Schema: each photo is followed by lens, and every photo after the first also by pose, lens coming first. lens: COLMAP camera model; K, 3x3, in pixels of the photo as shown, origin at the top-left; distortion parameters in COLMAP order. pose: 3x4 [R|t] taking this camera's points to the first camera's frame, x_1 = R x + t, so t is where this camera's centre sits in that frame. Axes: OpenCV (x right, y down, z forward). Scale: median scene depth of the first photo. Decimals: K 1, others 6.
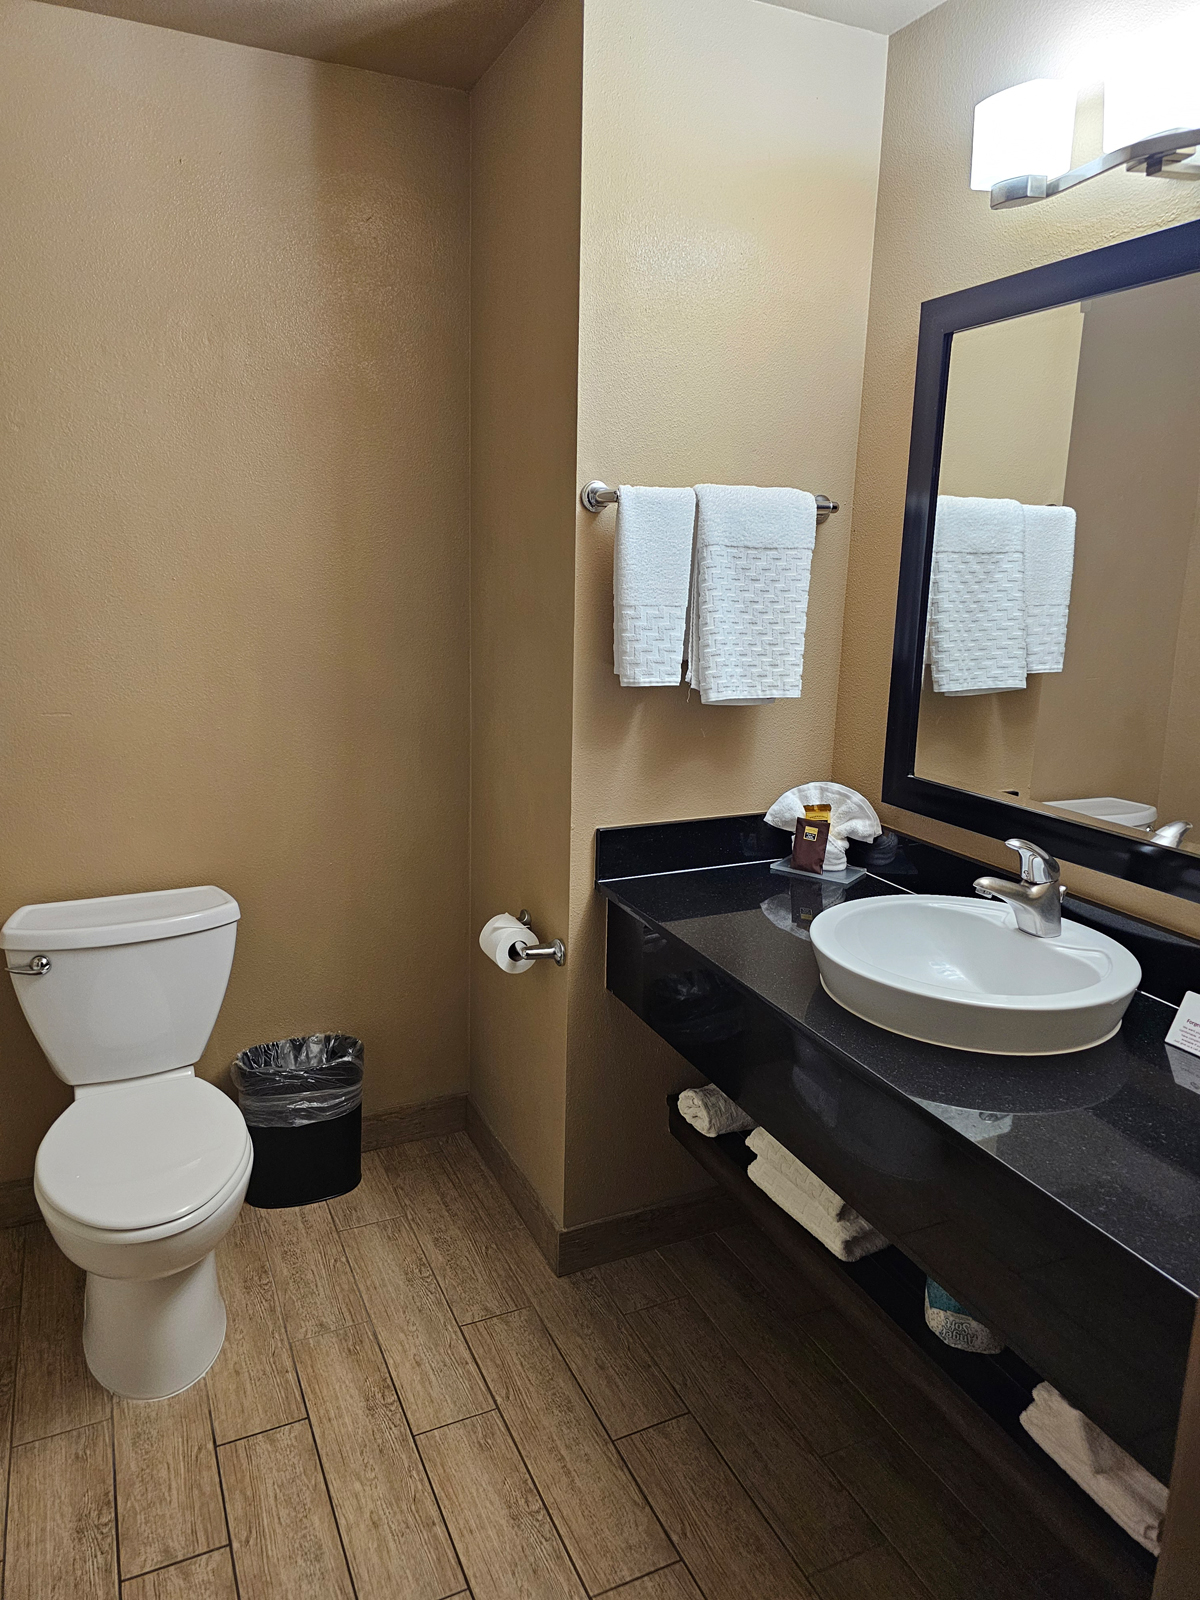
lens RADIAL K [[1073.6, 0, 597.9], [0, 1073.6, 805.7], [0, 0, 1]] dist [-0.000876, -0.003774]
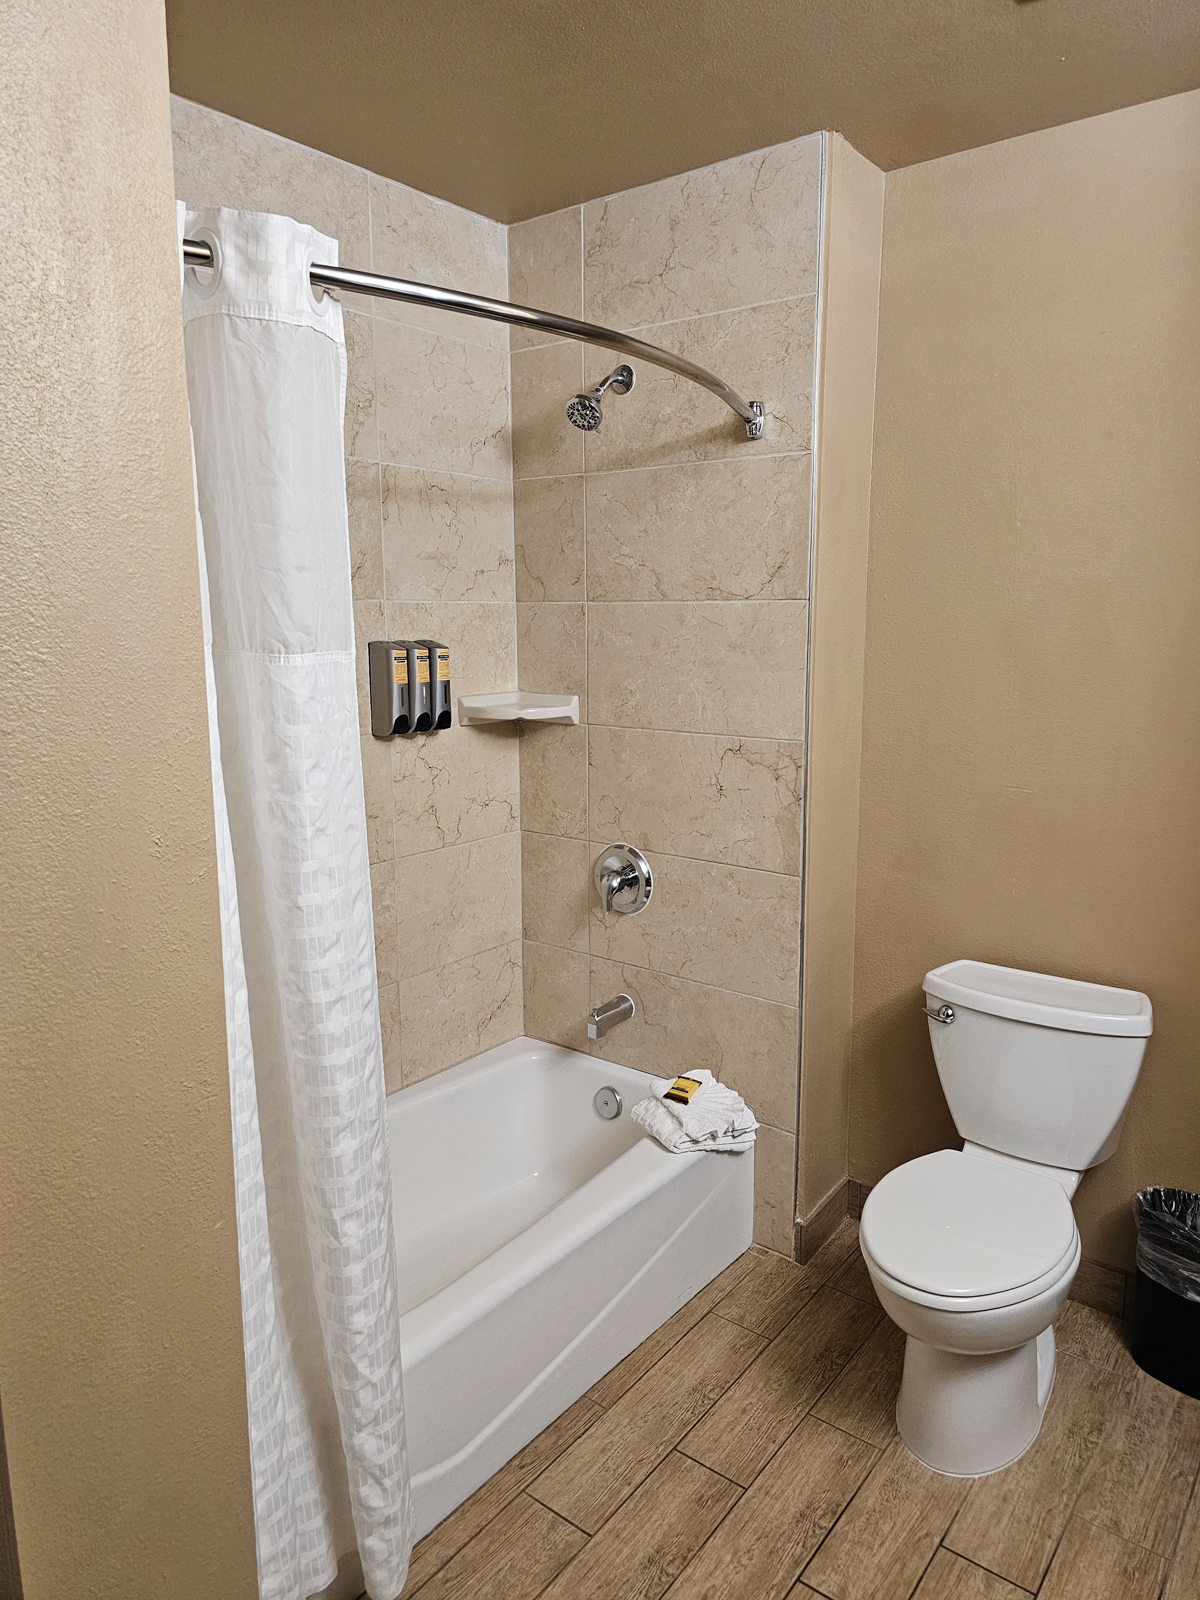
lens RADIAL K [[1073.6, 0, 599.8], [0, 1073.6, 794.5], [0, 0, 1]] dist [-0.000876, -0.003774]
pose [[0.455984, 0.120337, -0.881815, 0.251443], [-0.197195, 0.979850, 0.031746, -0.034541], [0.867867, 0.159414, 0.470526, 0.152499]]
